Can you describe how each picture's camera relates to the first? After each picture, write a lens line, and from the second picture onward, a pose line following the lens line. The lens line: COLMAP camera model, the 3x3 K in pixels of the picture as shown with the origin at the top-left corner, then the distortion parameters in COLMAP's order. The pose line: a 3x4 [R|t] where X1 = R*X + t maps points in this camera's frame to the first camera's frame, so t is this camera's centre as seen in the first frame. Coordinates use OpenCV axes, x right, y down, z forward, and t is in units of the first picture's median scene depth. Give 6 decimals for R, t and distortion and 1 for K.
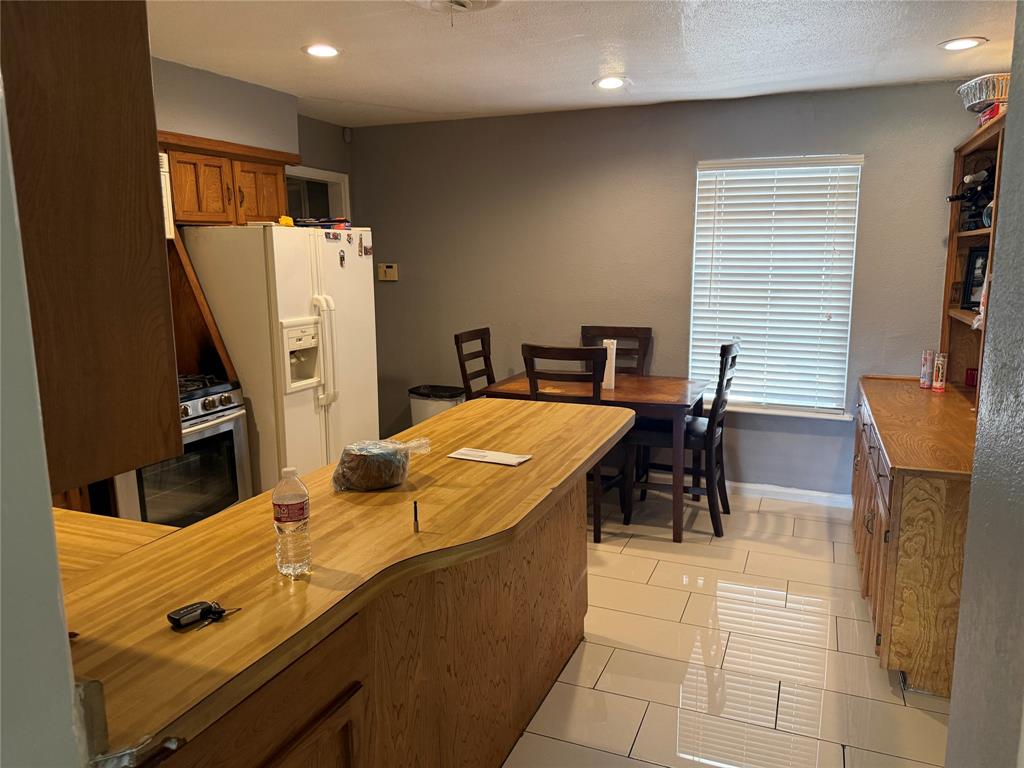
lens RADIAL K [[729.2, 0, 518.8], [0, 729.2, 384.3], [0, 0, 1]] dist [0.116932, -0.199376]
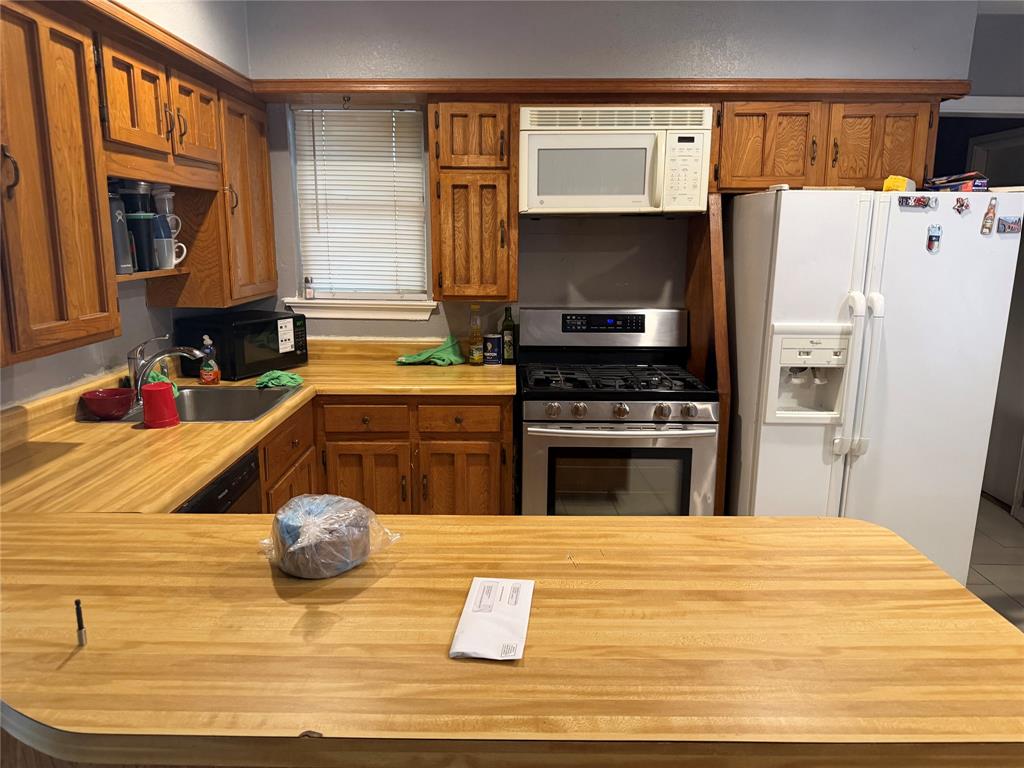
lens RADIAL K [[727.7, 0, 511.1], [0, 727.7, 406.4], [0, 0, 1]] dist [-0.005340, -0.004690]
pose [[0.362128, 0.225258, -0.904501, 0.256970], [-0.175012, 0.969535, 0.171386, -0.087590], [0.915551, 0.096235, 0.390518, 0.517923]]
